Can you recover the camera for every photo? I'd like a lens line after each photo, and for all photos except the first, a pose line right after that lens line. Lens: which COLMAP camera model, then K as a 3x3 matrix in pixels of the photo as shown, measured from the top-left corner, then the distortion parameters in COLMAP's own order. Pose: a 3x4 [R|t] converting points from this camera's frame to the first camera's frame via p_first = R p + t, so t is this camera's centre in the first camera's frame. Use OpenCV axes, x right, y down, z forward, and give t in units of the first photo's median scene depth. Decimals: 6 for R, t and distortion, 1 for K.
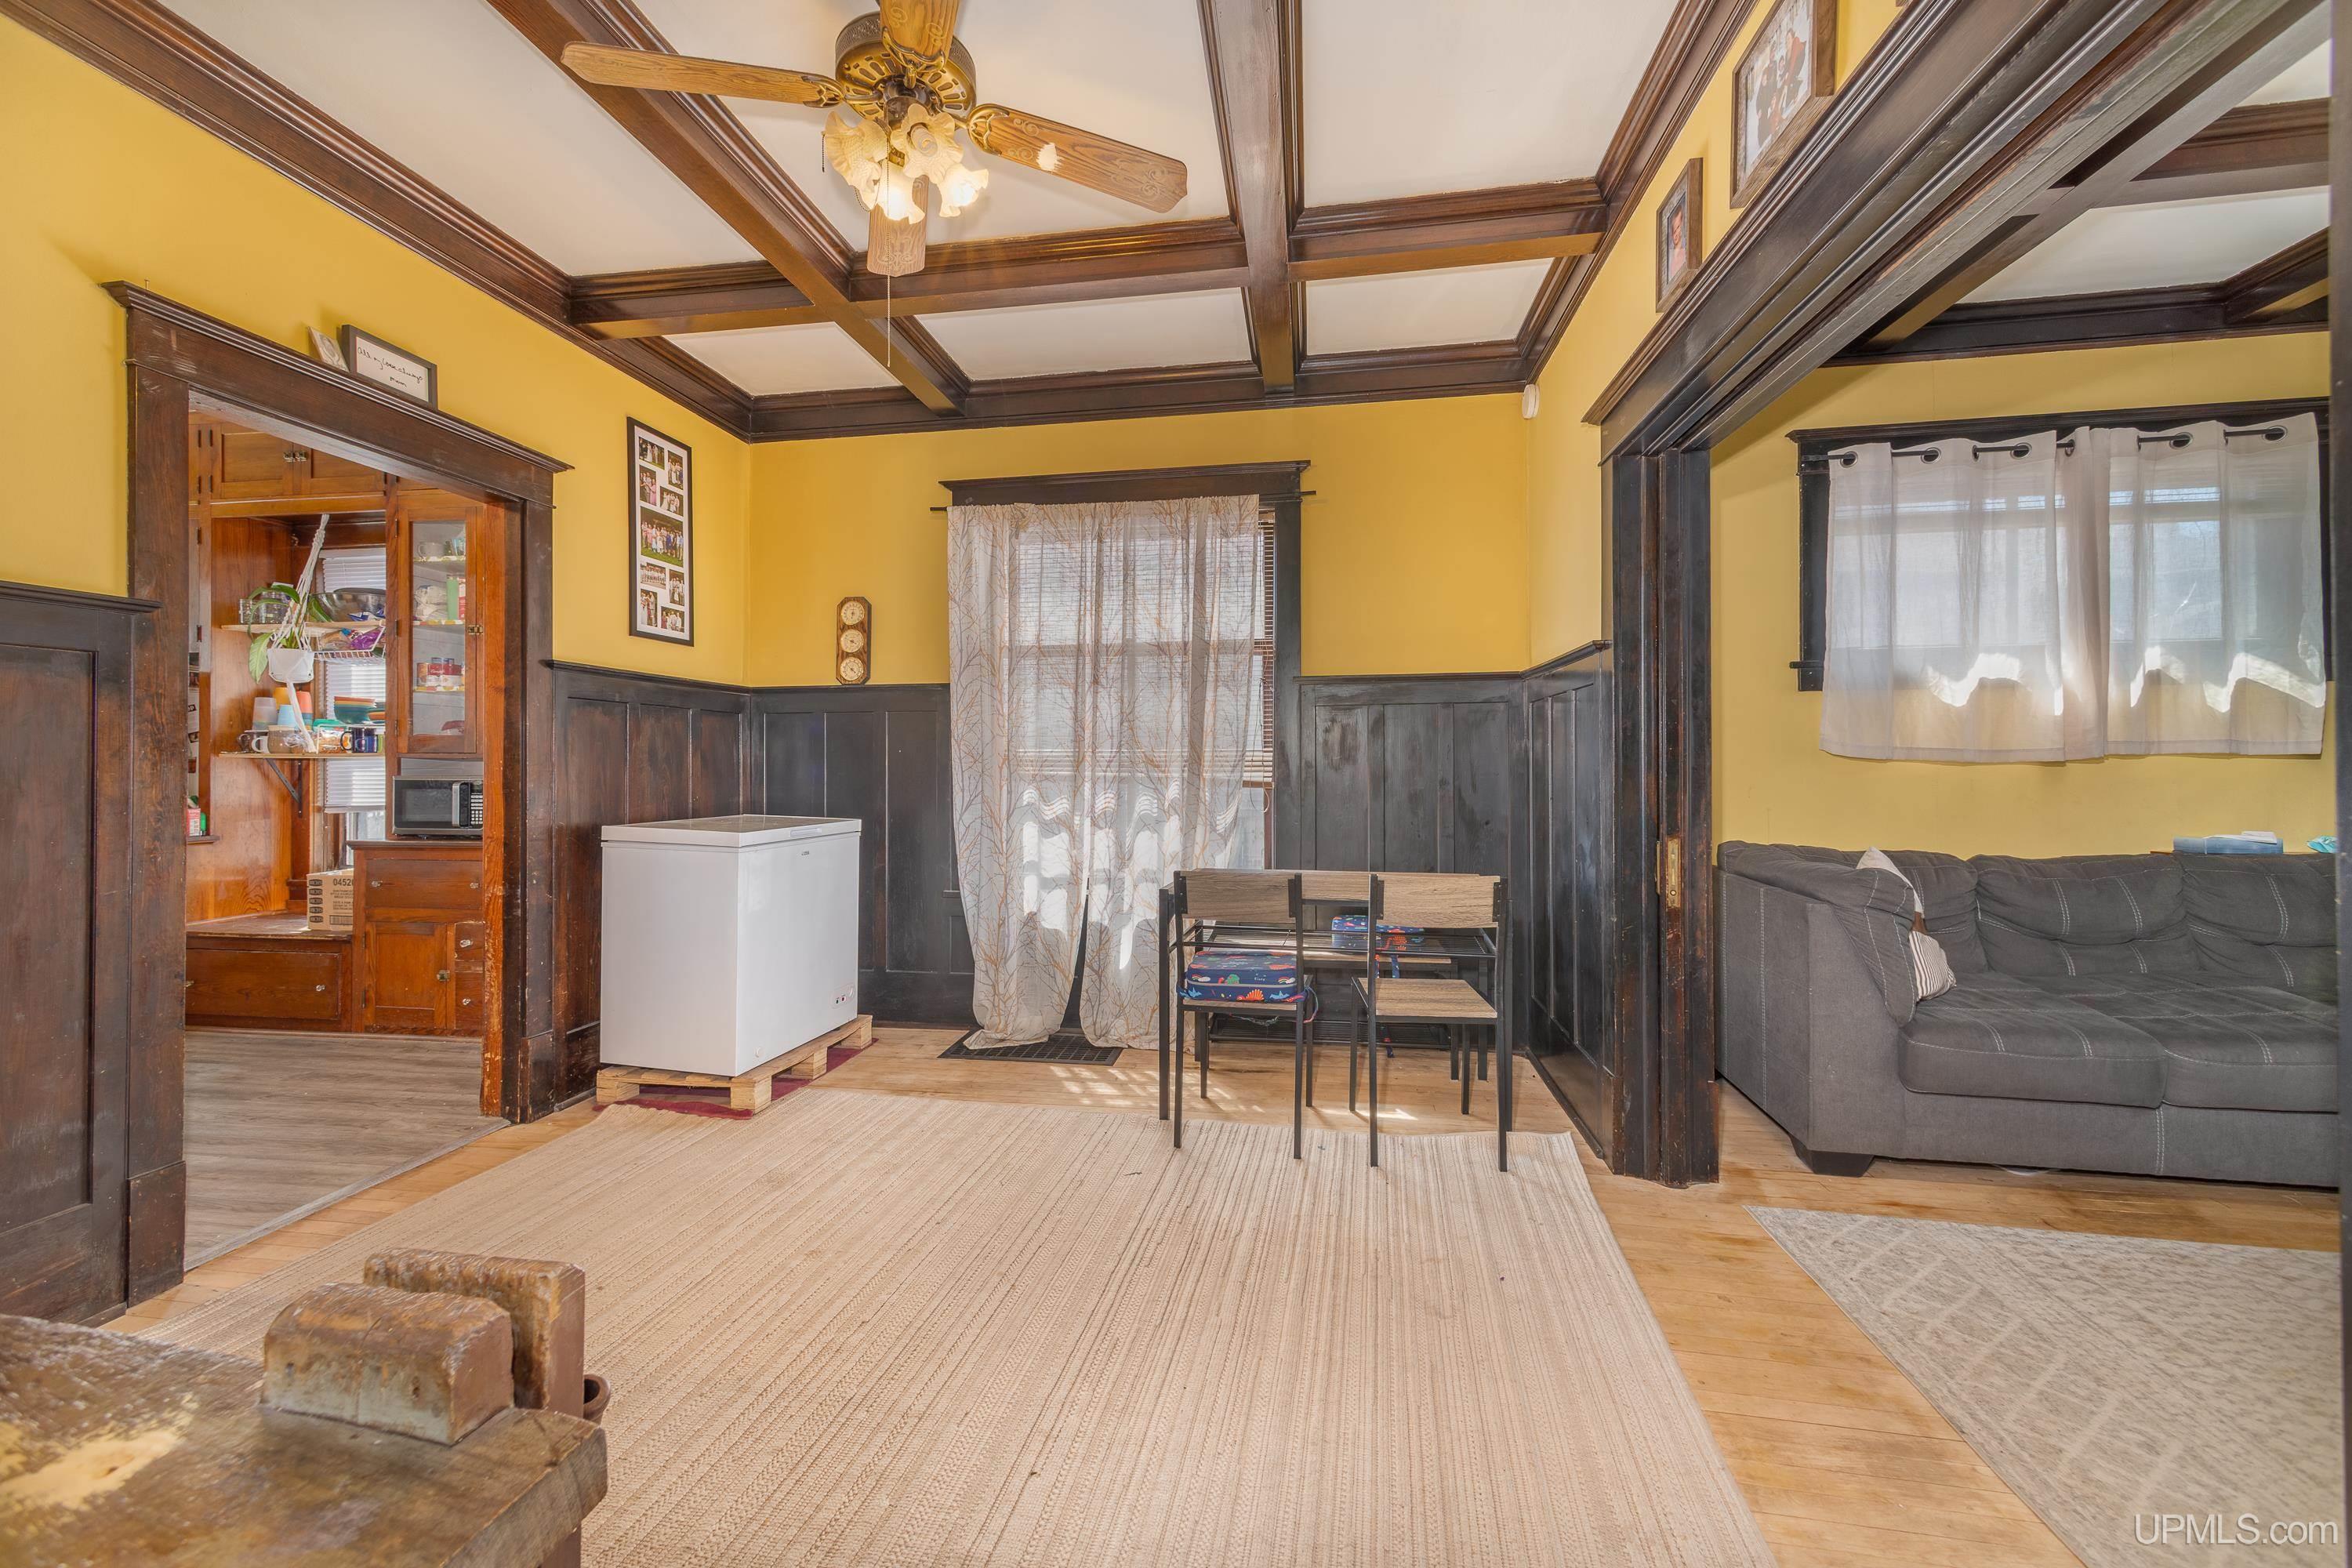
lens RADIAL K [[910.3, 0, 1164.1], [0, 910.3, 762.5], [0, 0, 1]] dist [0.006768, -0.000302]
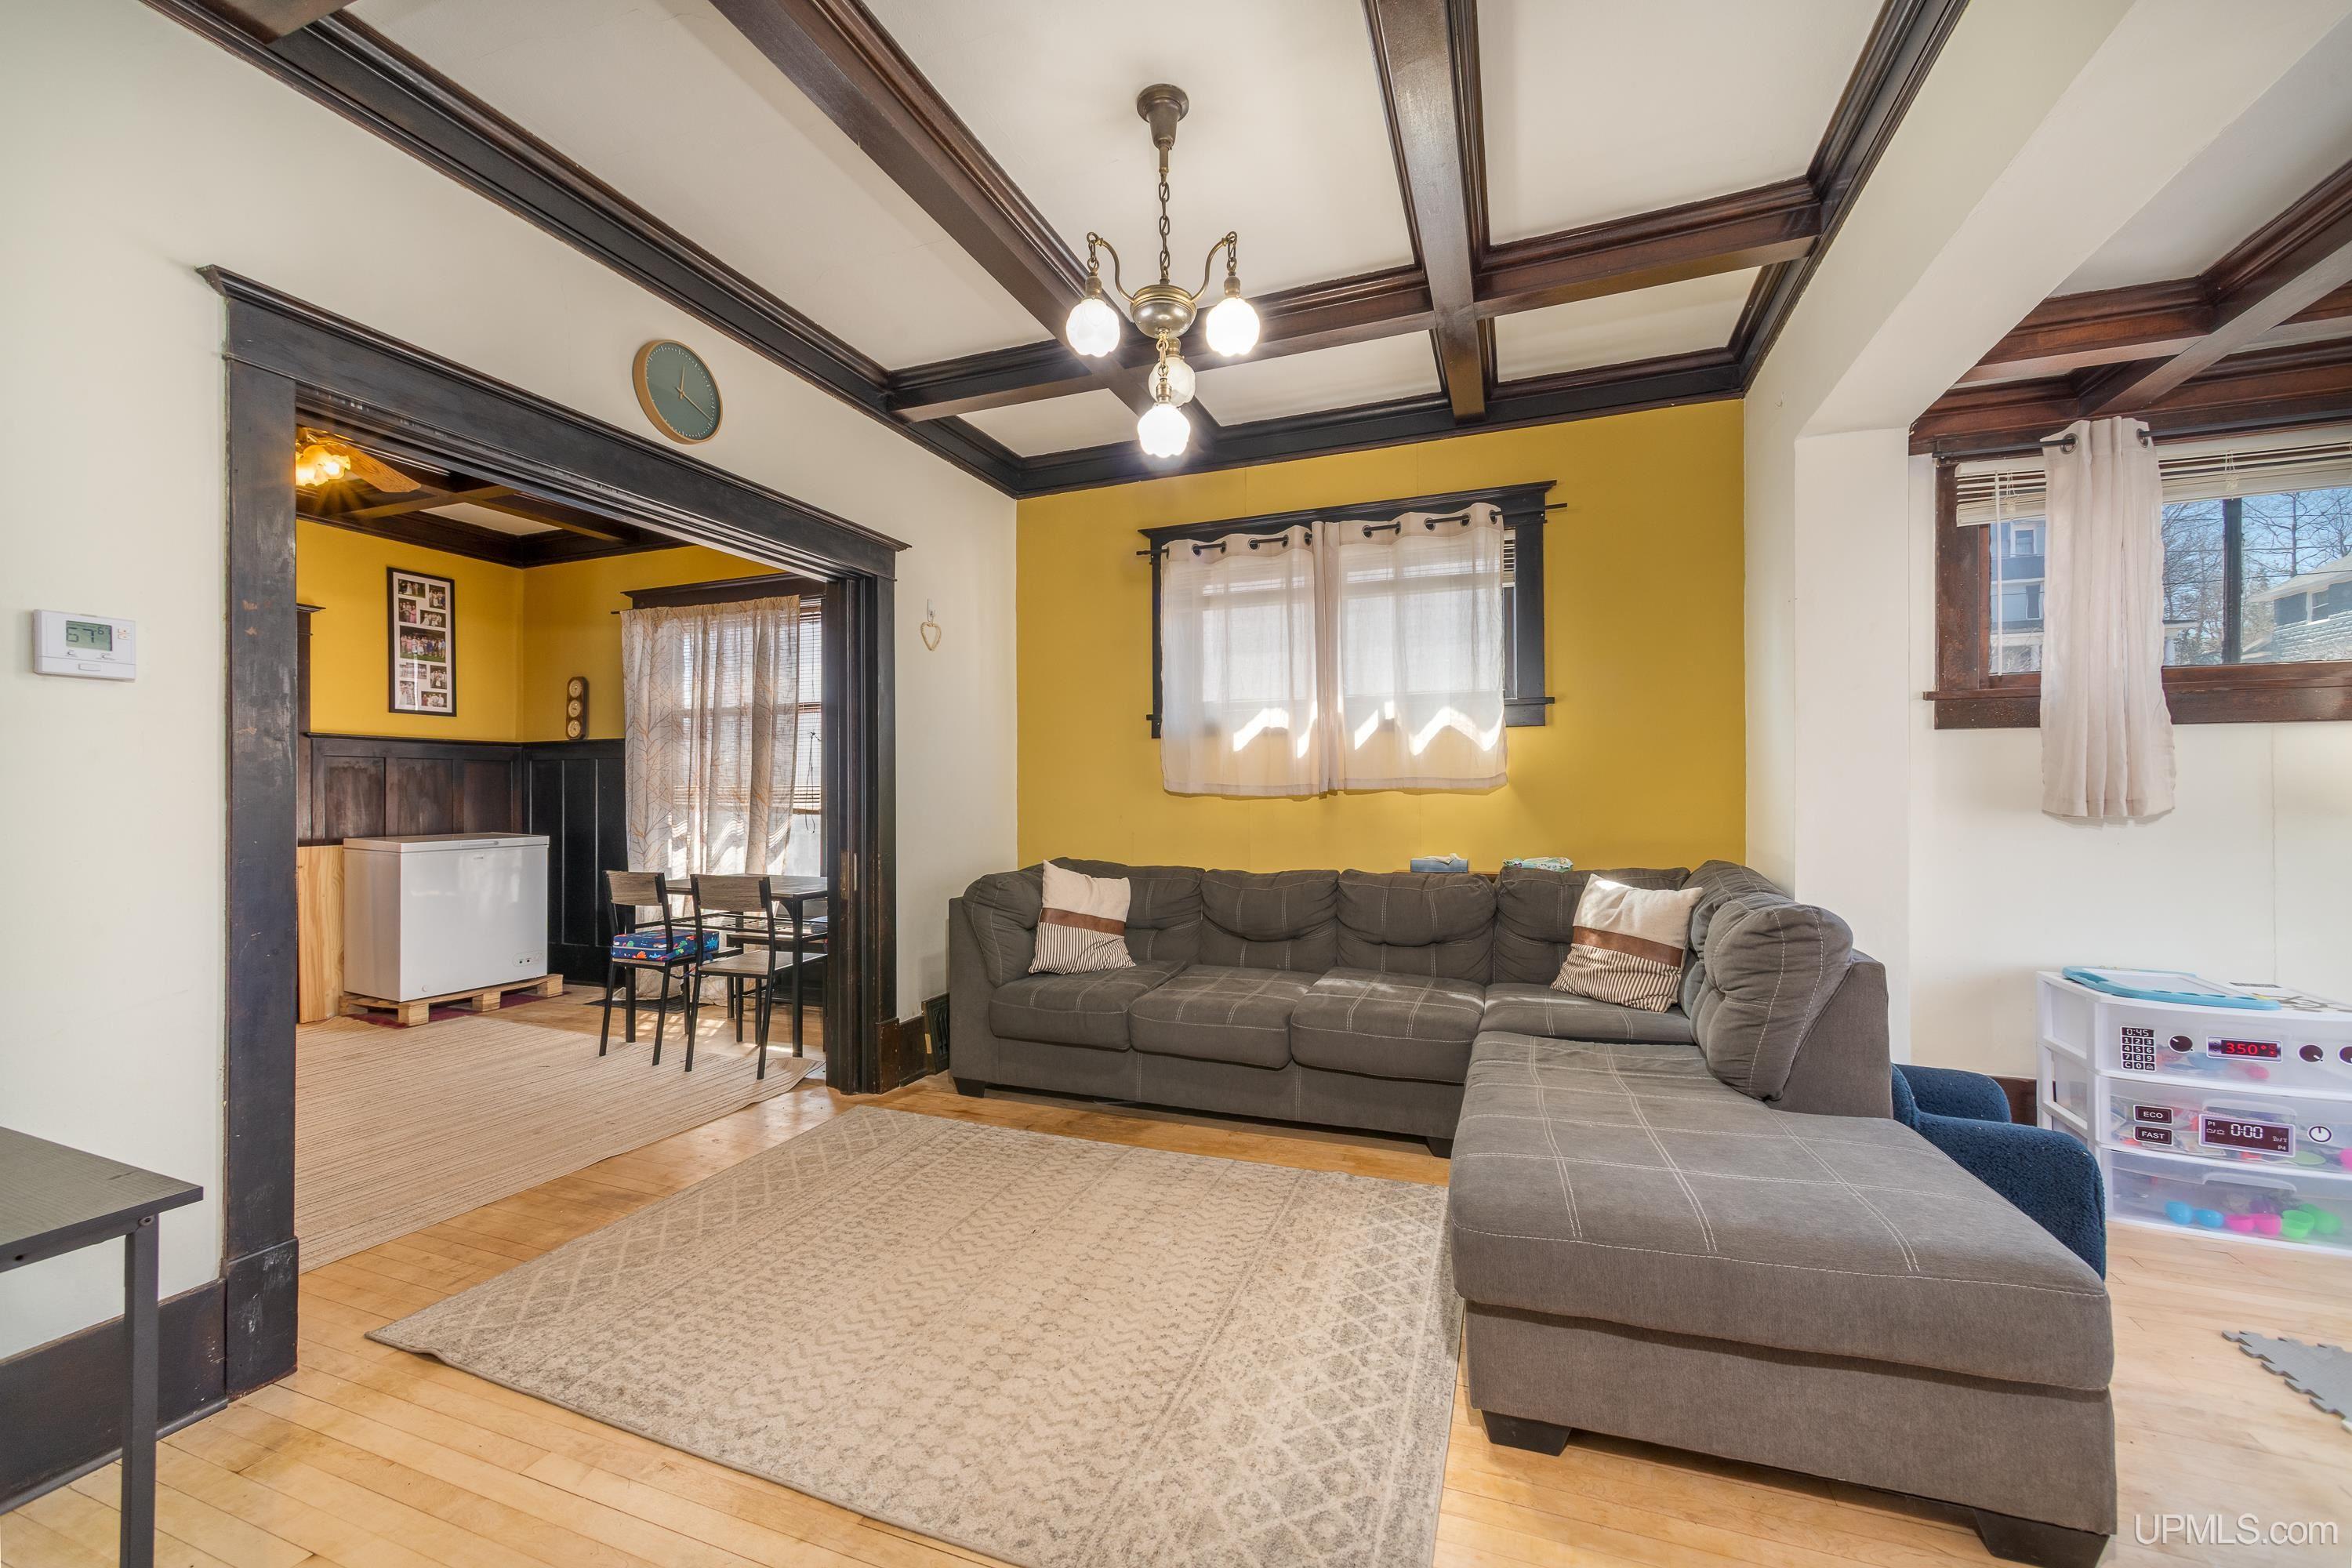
lens RADIAL K [[895.2, 0, 1252.1], [0, 895.2, 798.2], [0, 0, 1]] dist [-0.013246, -0.000038]
pose [[0.985090, -0.001885, -0.172032, 1.001565], [0.002729, 0.999985, 0.004672, -0.000200], [0.172020, -0.005072, 0.985080, -0.178105]]
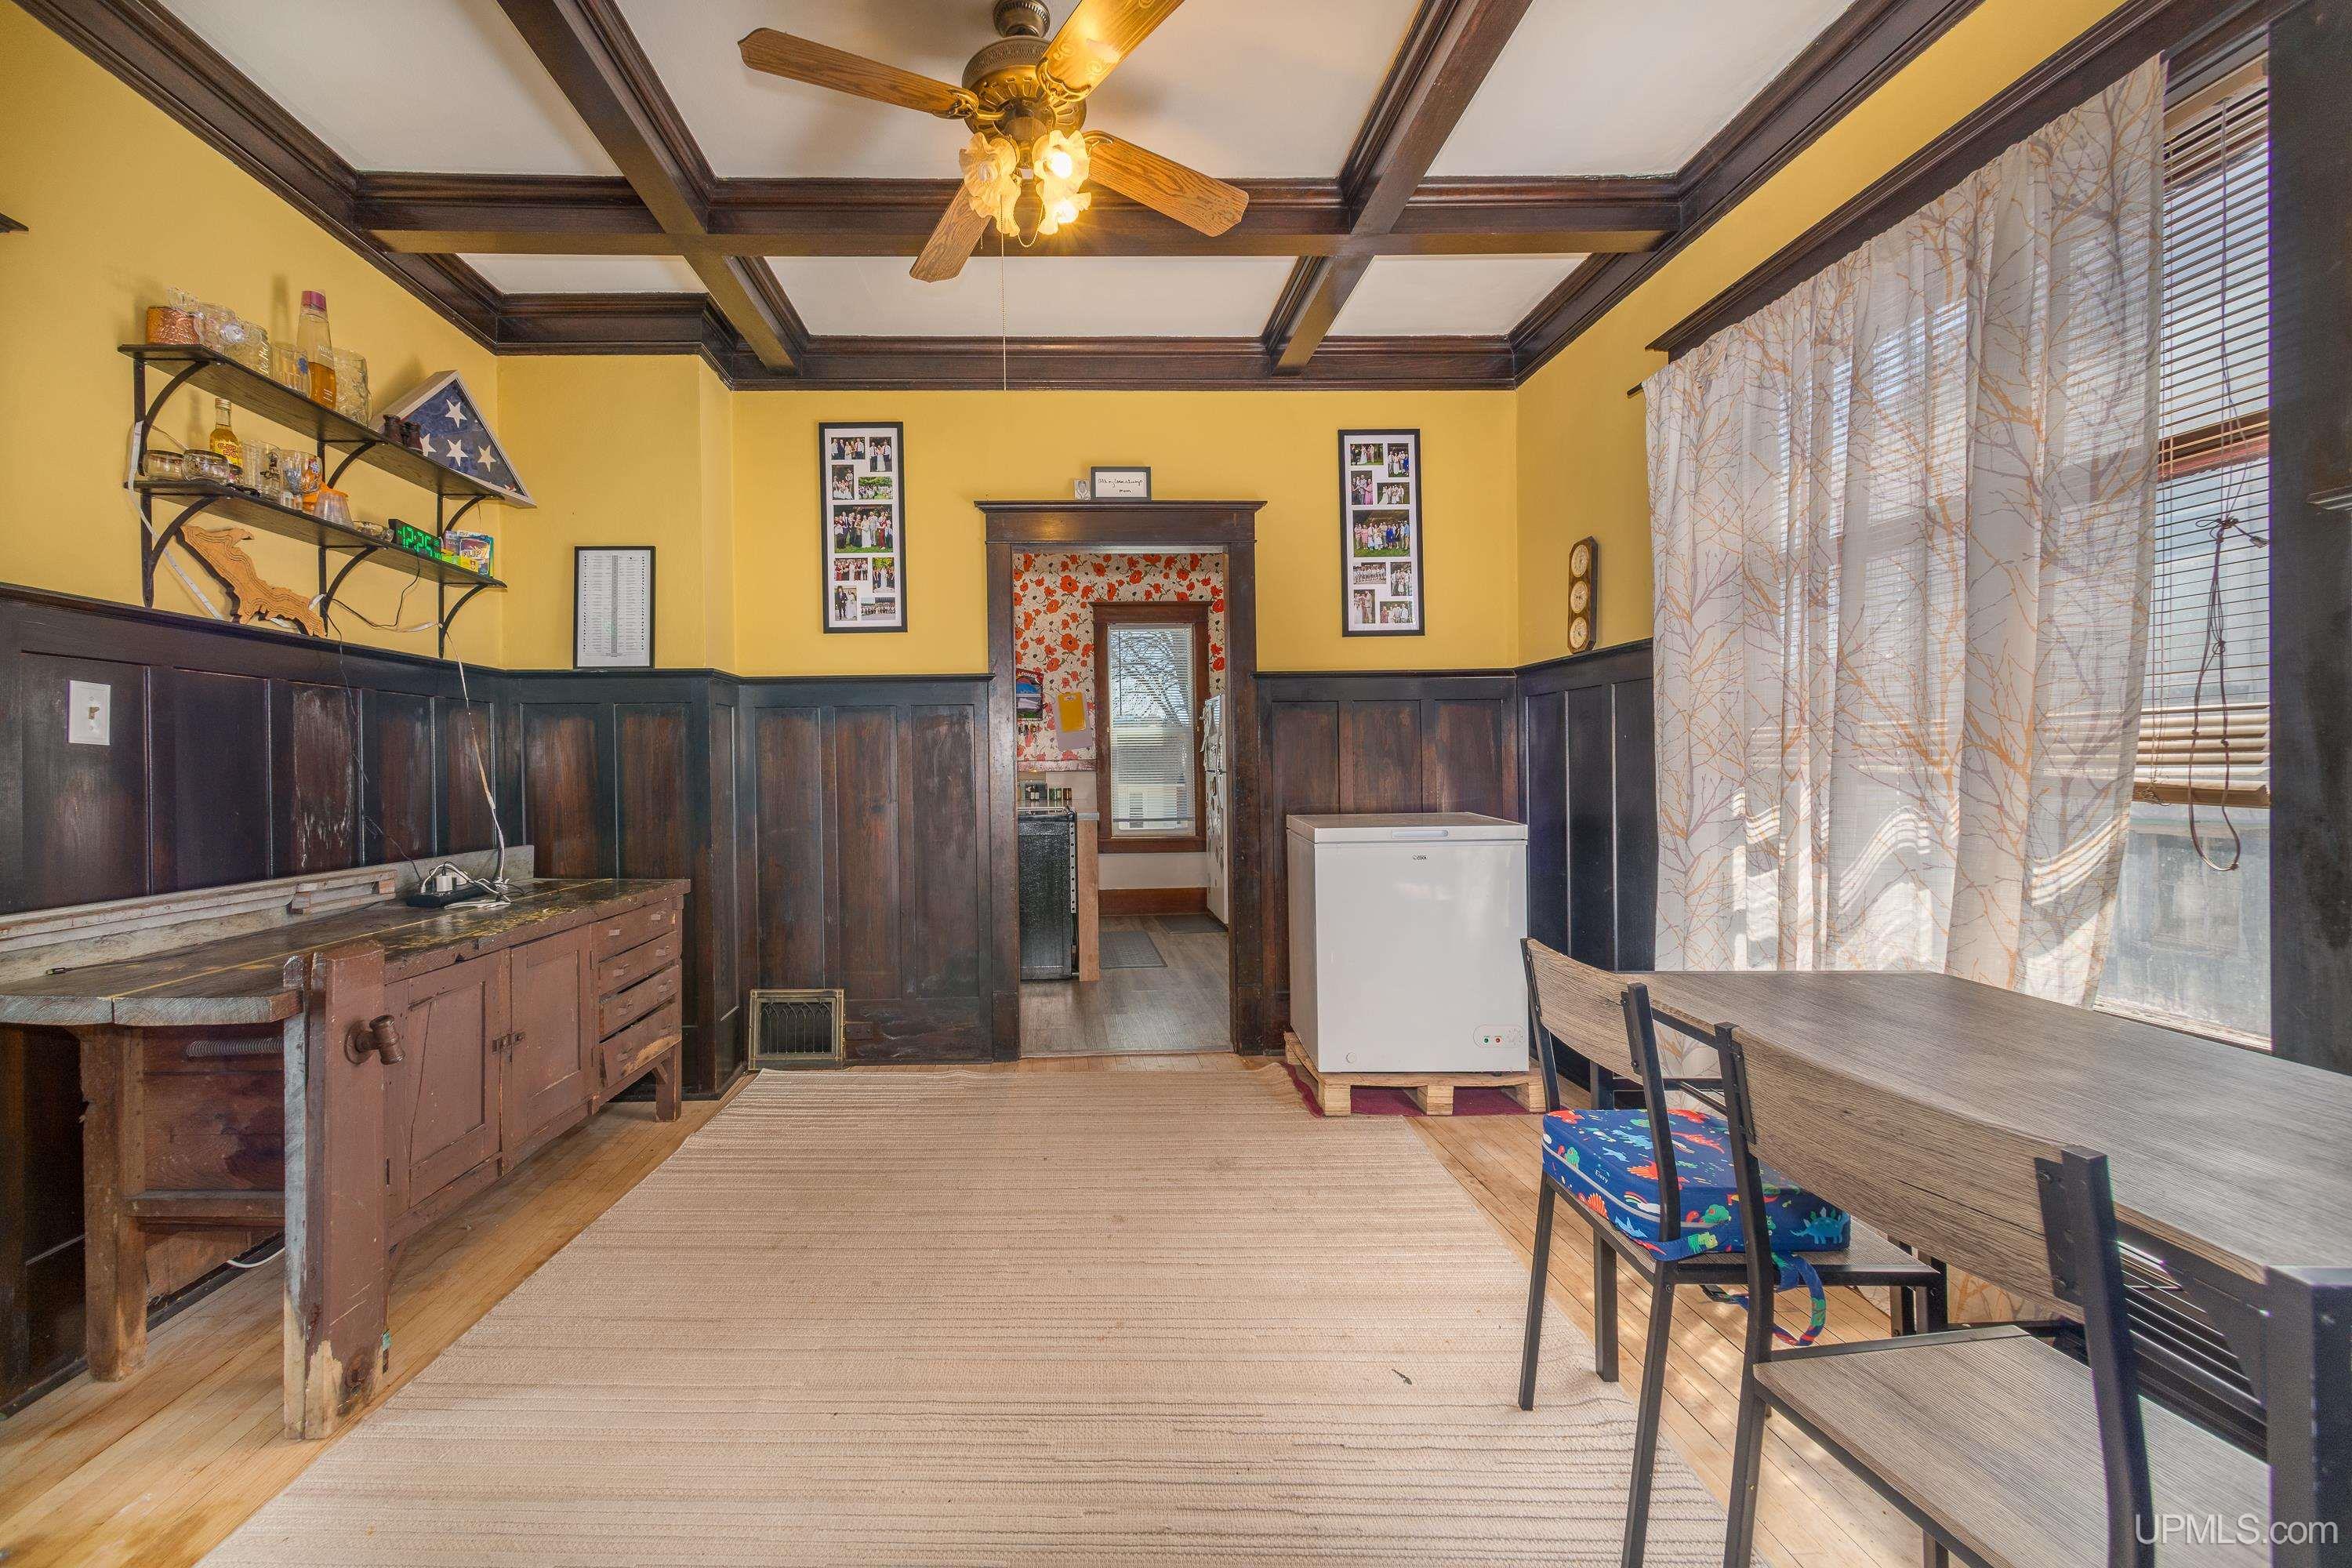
lens RADIAL K [[983.6, 0, 1080.1], [0, 983.6, 762.3], [0, 0, 1]] dist [0.023599, 0.000749]
pose [[0.166945, -0.001935, -0.985964, 0.463648], [0.017312, 0.999850, 0.000969, 0.000400], [0.985814, -0.017231, 0.166953, 0.475879]]
